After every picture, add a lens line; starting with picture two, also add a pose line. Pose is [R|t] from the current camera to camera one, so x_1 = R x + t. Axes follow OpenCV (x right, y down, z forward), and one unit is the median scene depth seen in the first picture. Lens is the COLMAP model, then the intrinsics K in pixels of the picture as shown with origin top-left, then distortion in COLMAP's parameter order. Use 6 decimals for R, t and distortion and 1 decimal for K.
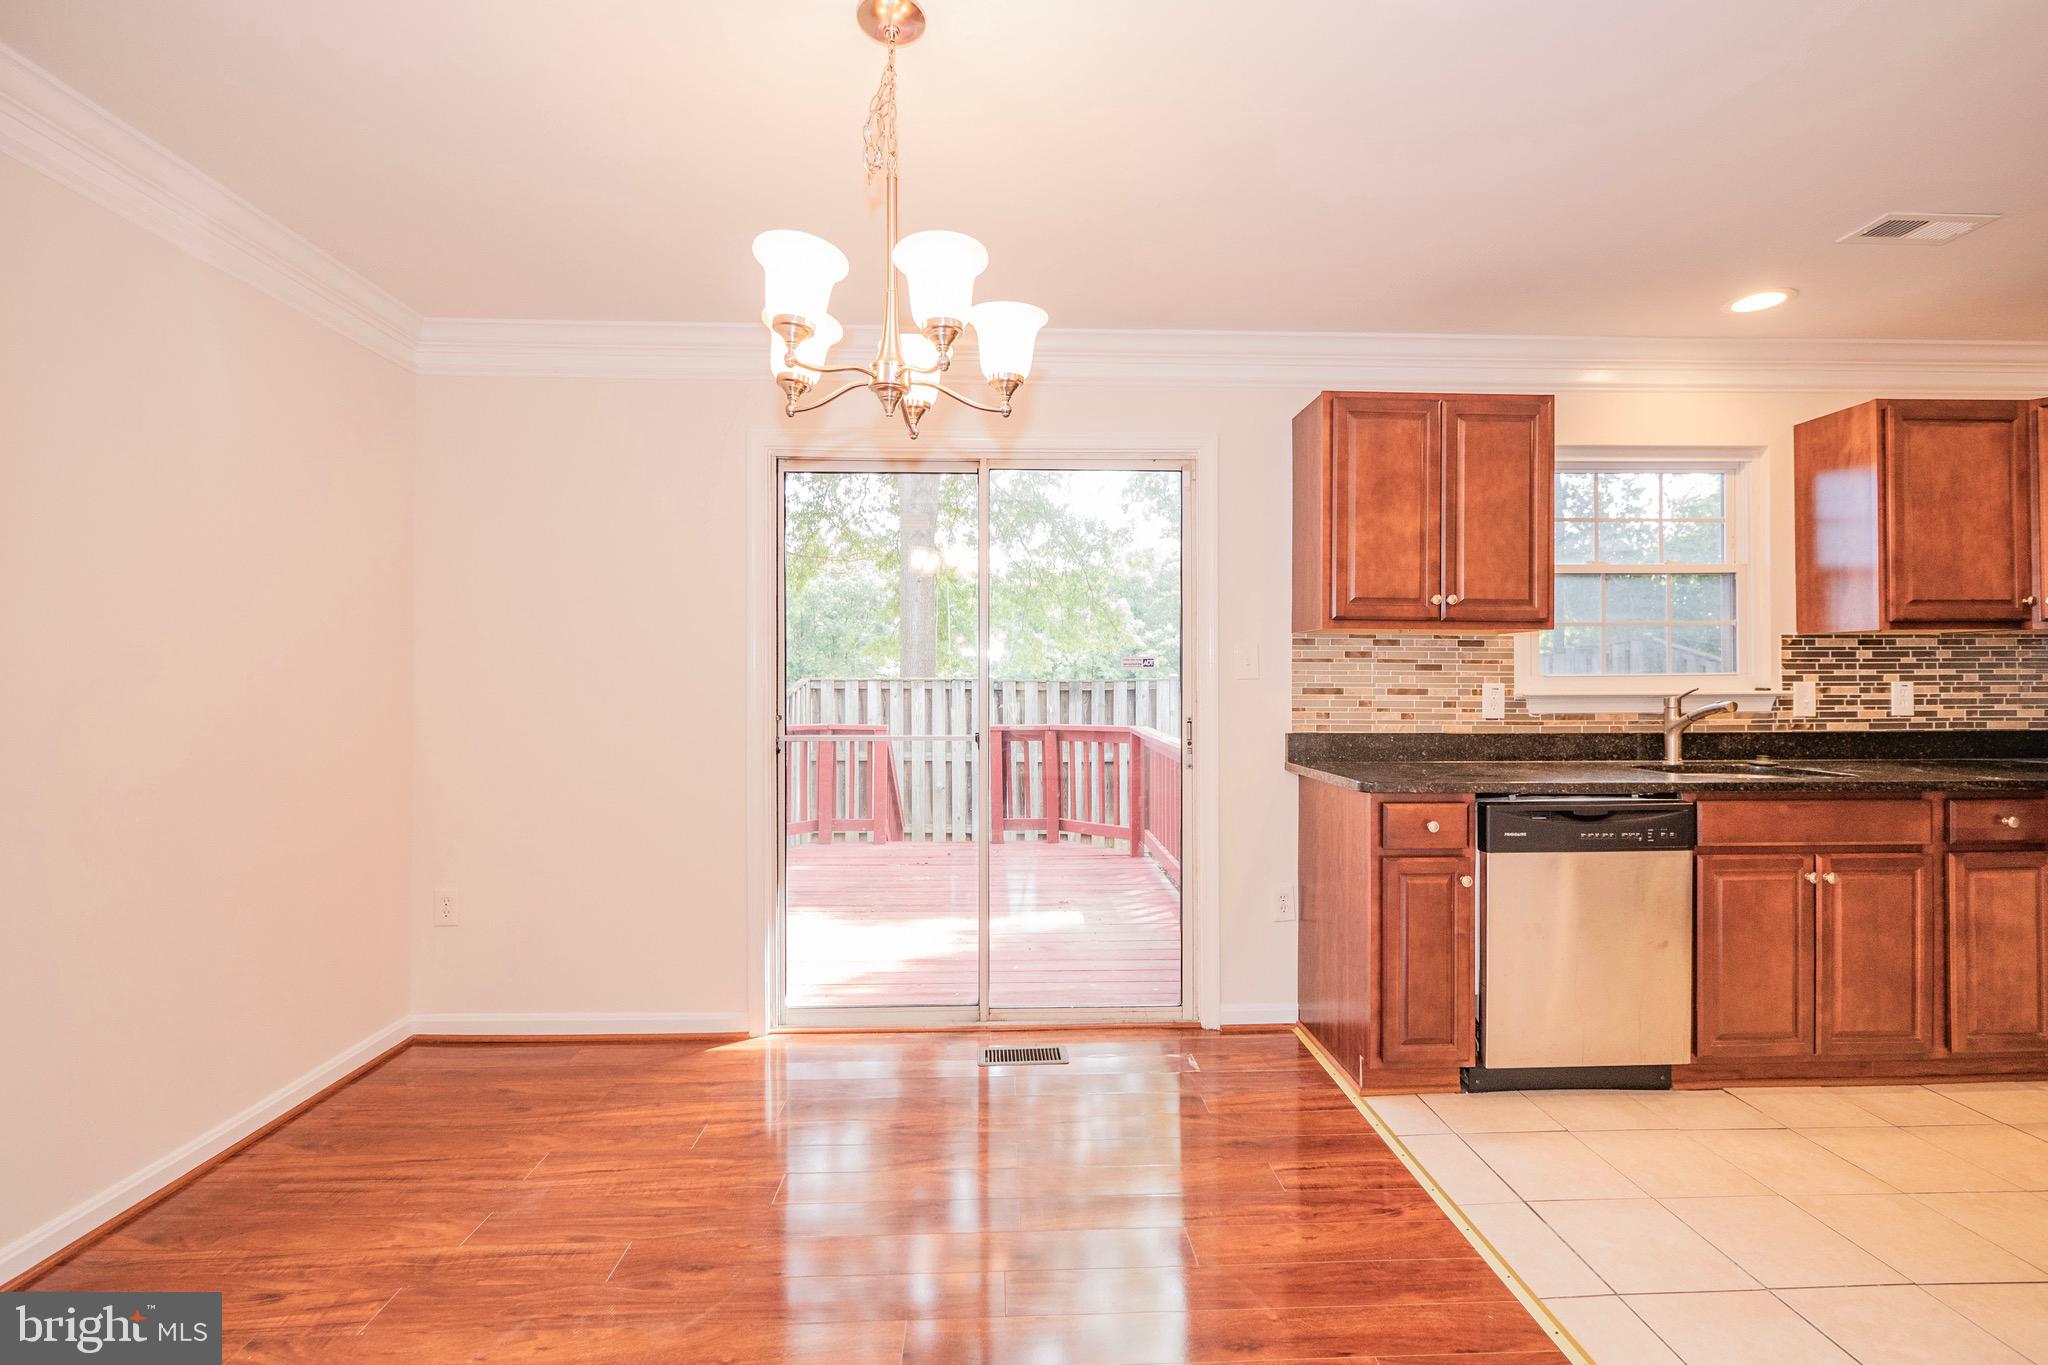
lens RADIAL K [[867.7, 0, 1024.1], [0, 867.7, 676.1], [0, 0, 1]] dist [-0.005920, 0.000390]
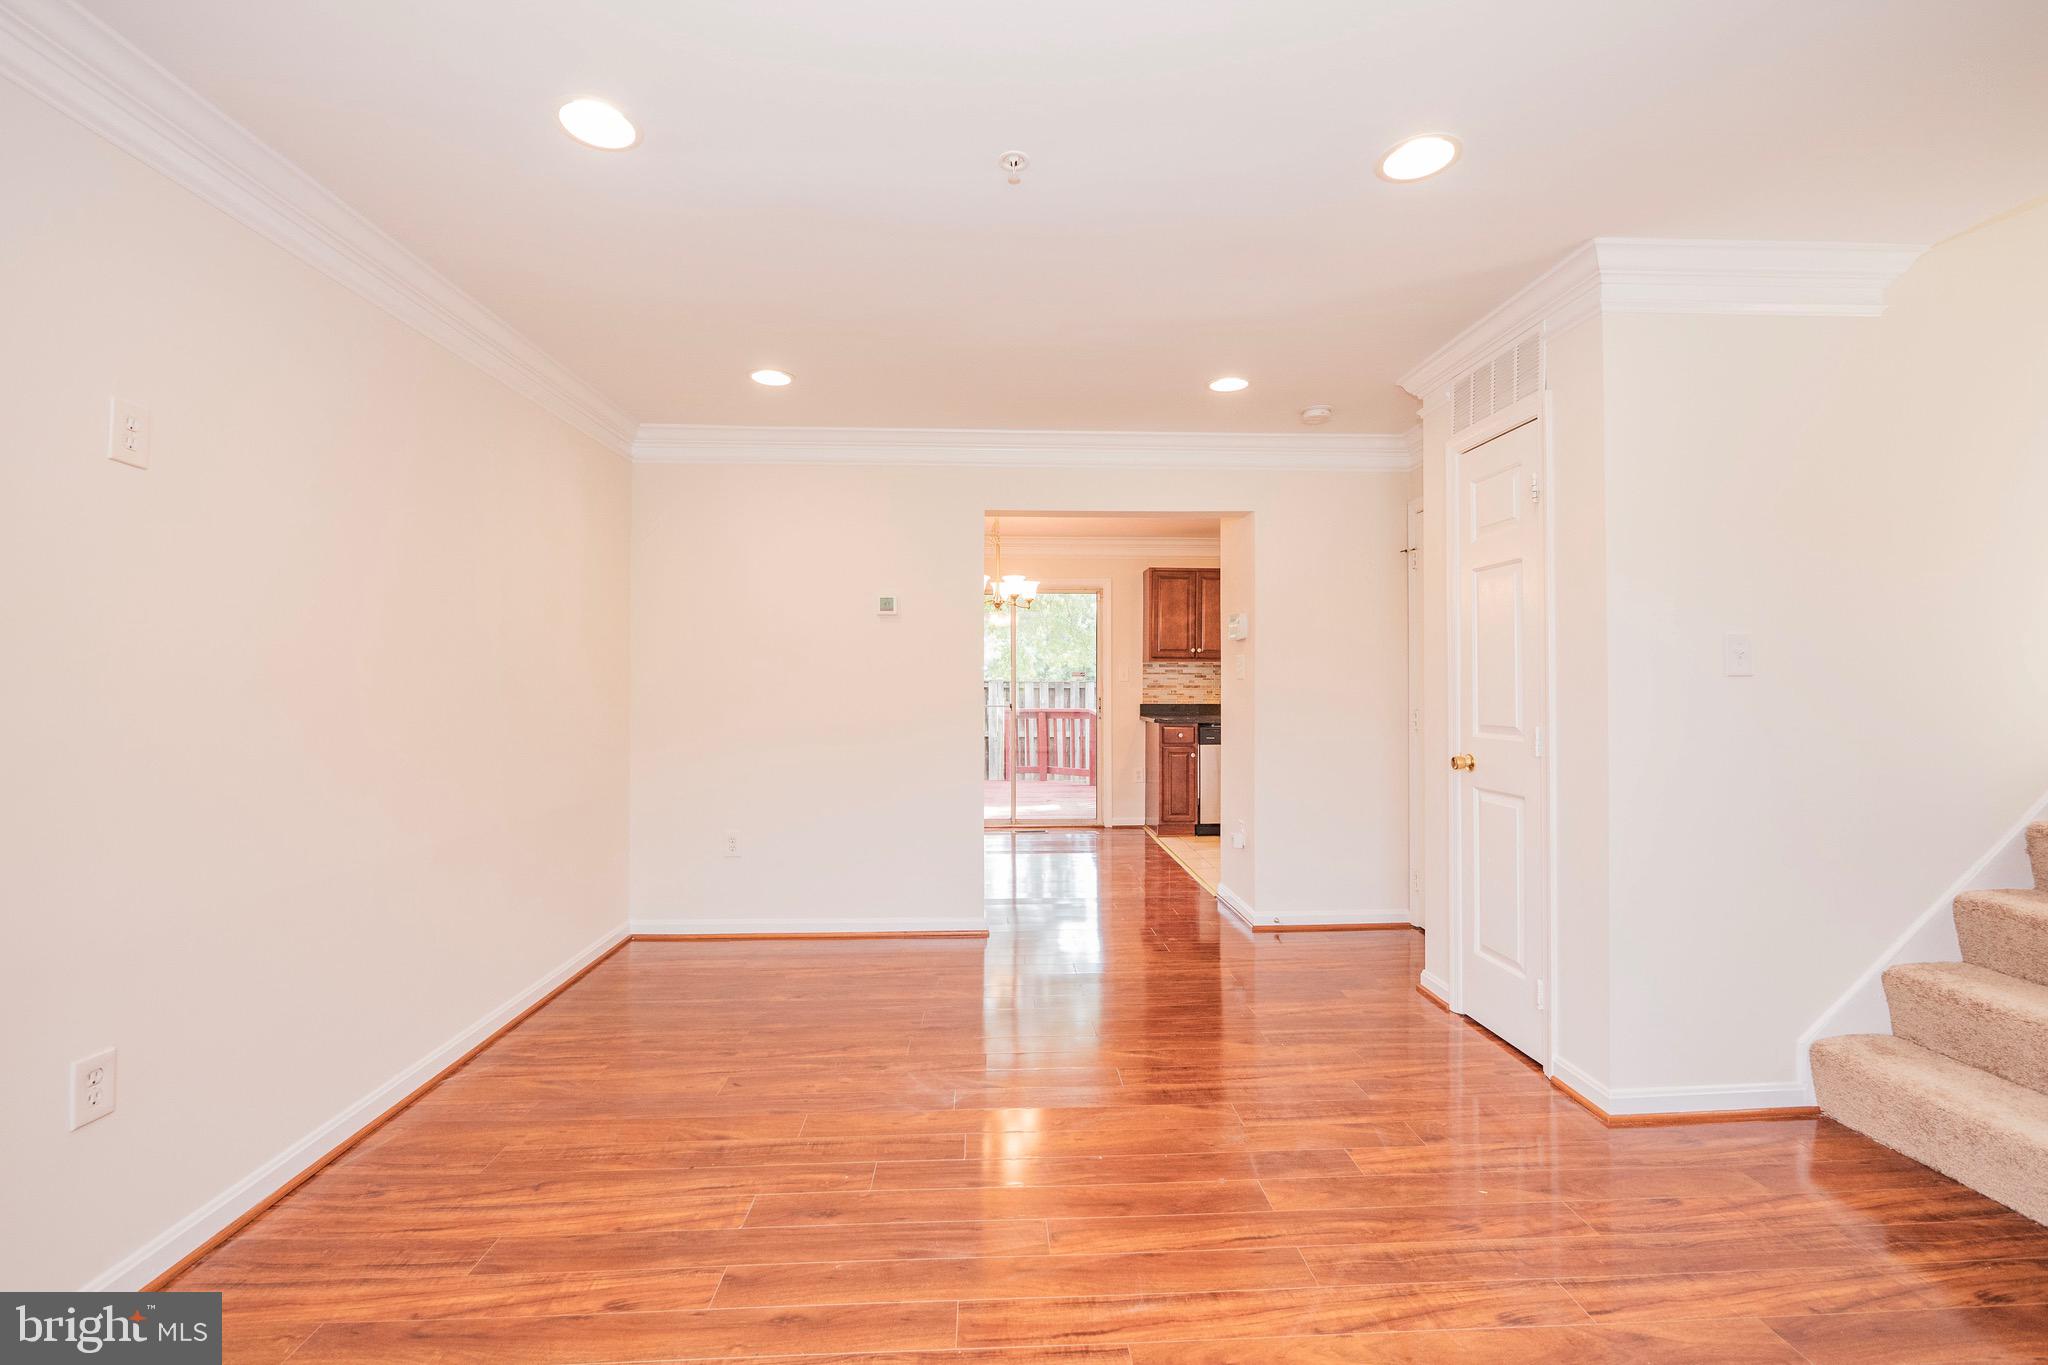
lens RADIAL K [[867.7, 0, 1024.1], [0, 867.7, 676.1], [0, 0, 1]] dist [-0.005920, 0.000390]
pose [[0.999966, 0.001931, 0.008041, -0.037364], [-0.001925, 0.999998, -0.000844, -0.007977], [-0.008043, 0.000828, 0.999967, -1.391873]]
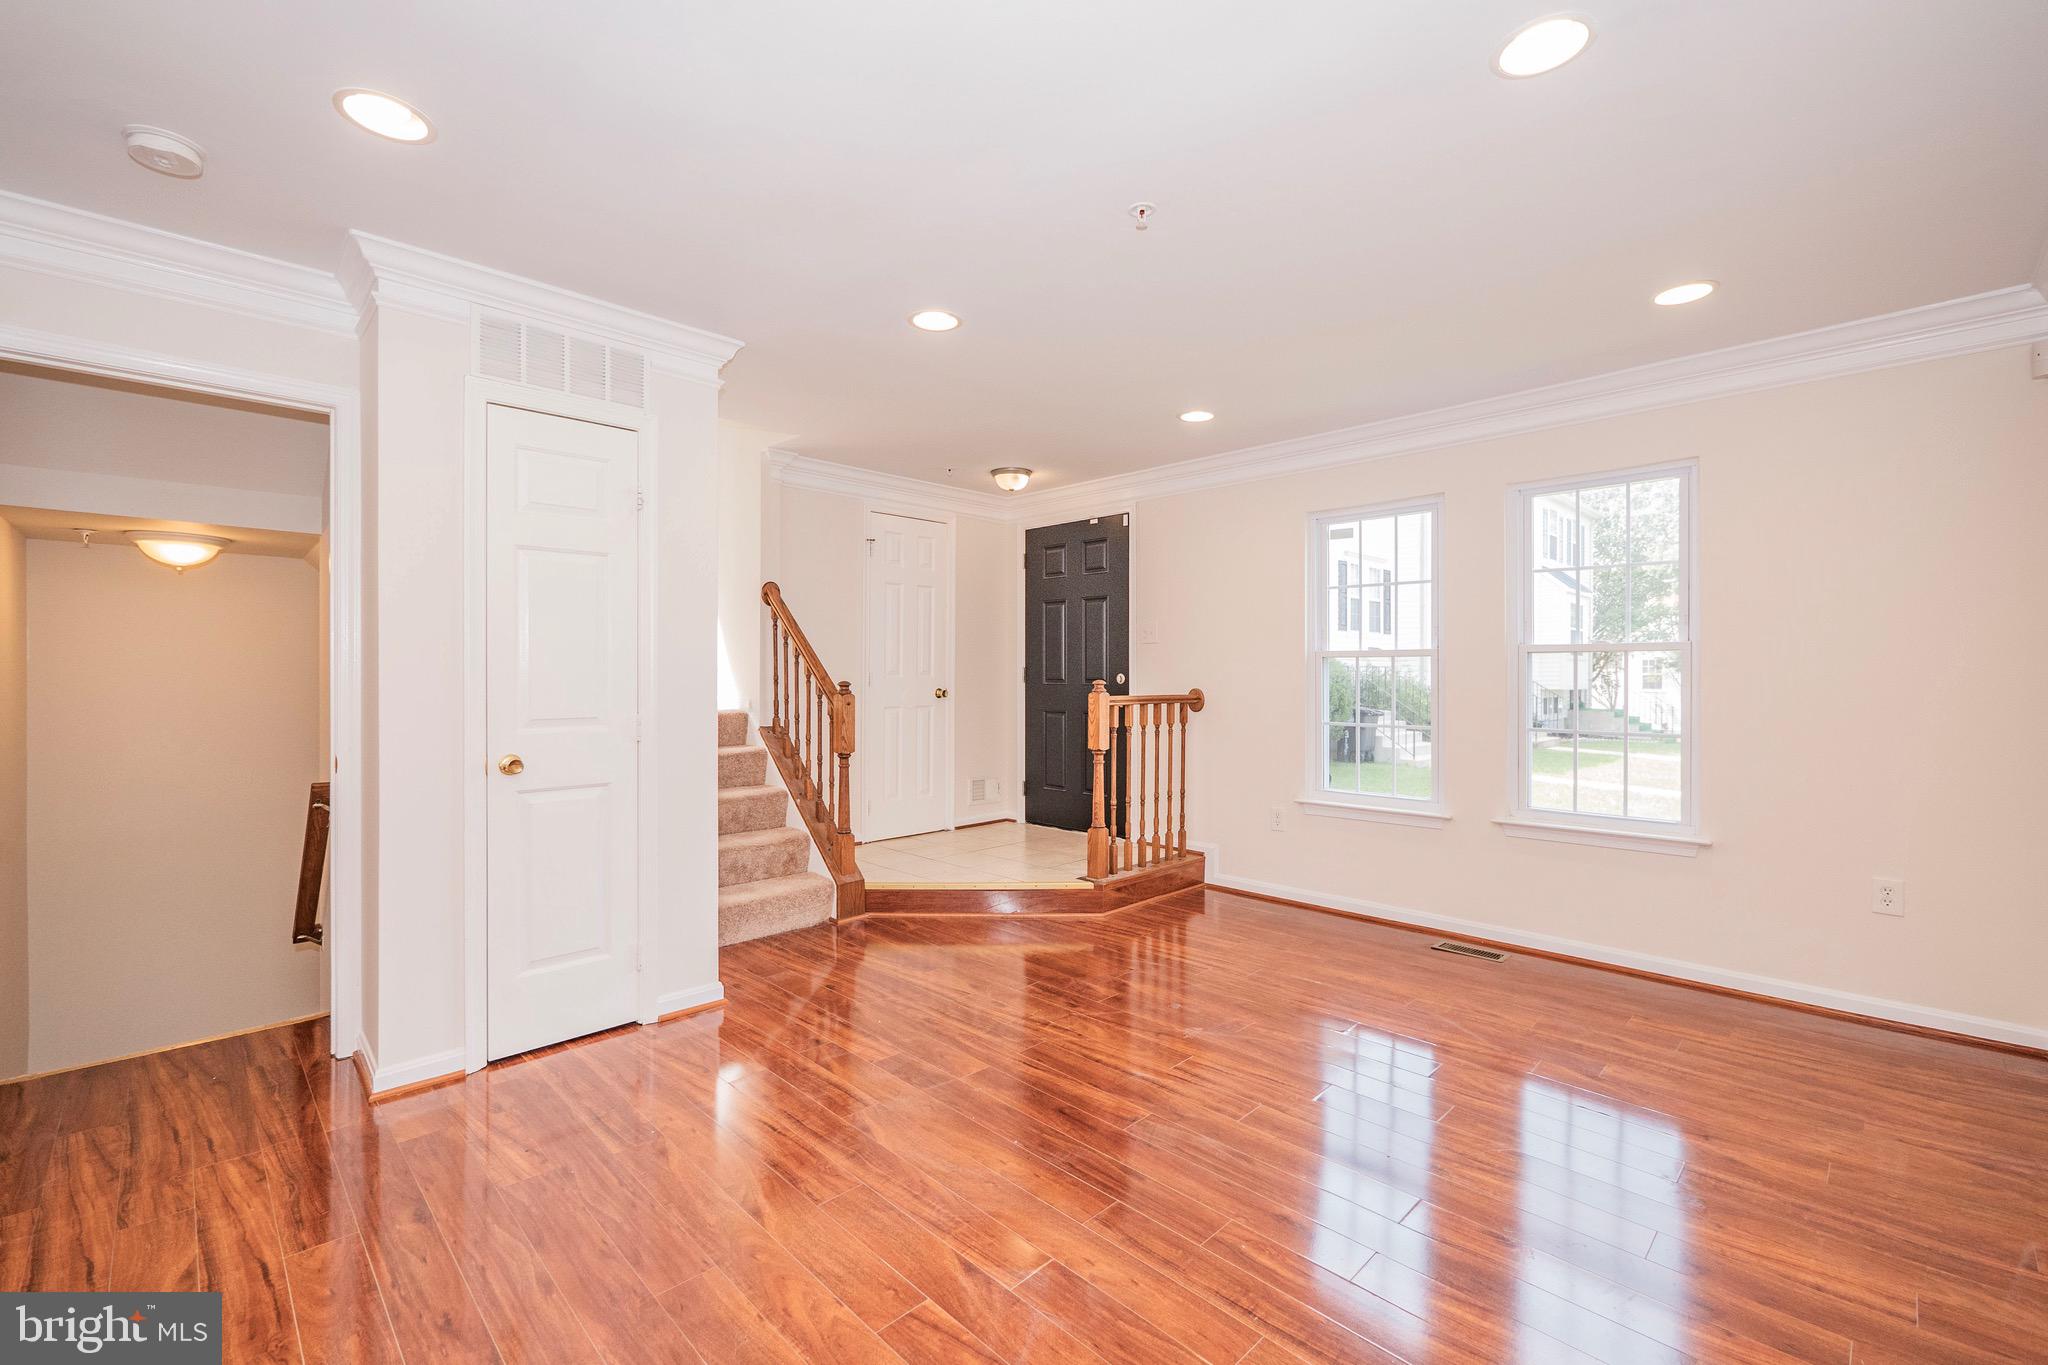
lens RADIAL K [[867.7, 0, 1024.1], [0, 867.7, 676.1], [0, 0, 1]] dist [-0.005920, 0.000390]
pose [[-0.675045, -0.000089, 0.737777, -0.515611], [-0.005051, 0.999977, -0.004501, 0.002094], [-0.737760, -0.006765, -0.675030, -0.169840]]
